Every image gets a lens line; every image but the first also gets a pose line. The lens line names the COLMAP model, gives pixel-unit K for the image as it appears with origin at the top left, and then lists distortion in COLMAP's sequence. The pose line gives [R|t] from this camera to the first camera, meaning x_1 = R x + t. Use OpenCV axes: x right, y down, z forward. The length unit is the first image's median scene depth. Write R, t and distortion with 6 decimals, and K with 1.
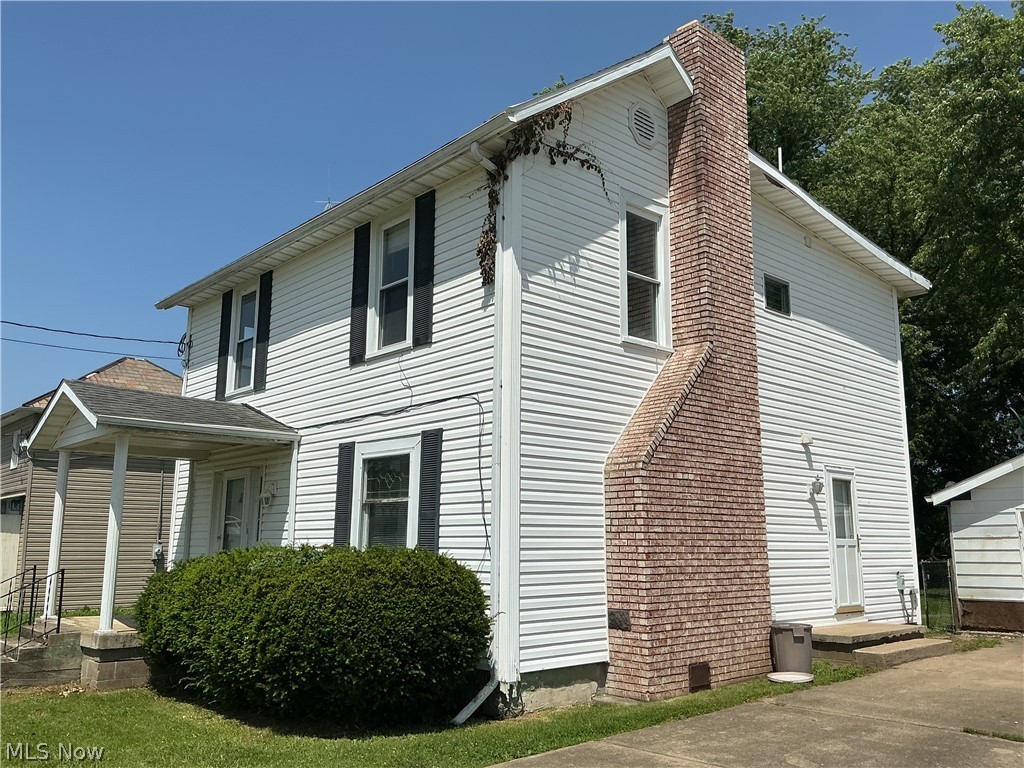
lens RADIAL K [[851.3, 0, 510.5], [0, 851.3, 381.8], [0, 0, 1]] dist [0.124828, -0.241910]
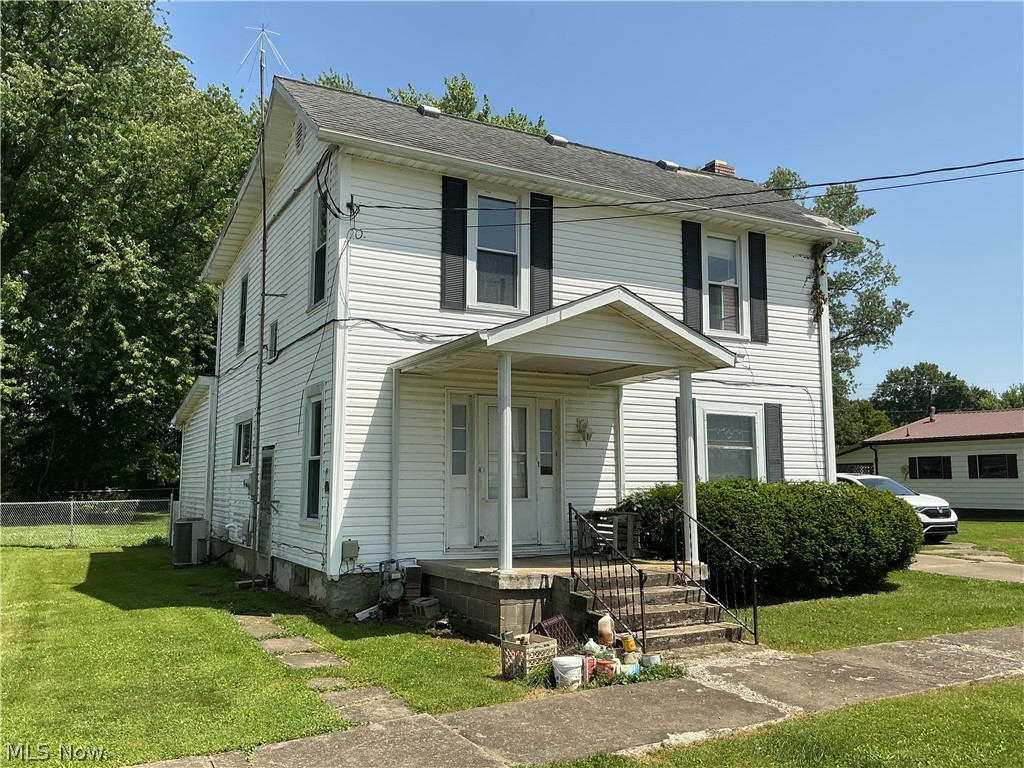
lens RADIAL K [[851.3, 0, 510.5], [0, 851.3, 381.8], [0, 0, 1]] dist [0.124828, -0.241910]
pose [[0.233922, 0.114213, 0.965523, -1.583456], [-0.178242, 0.981283, -0.072894, 0.201876], [-0.955777, -0.155045, 0.249902, 1.031915]]
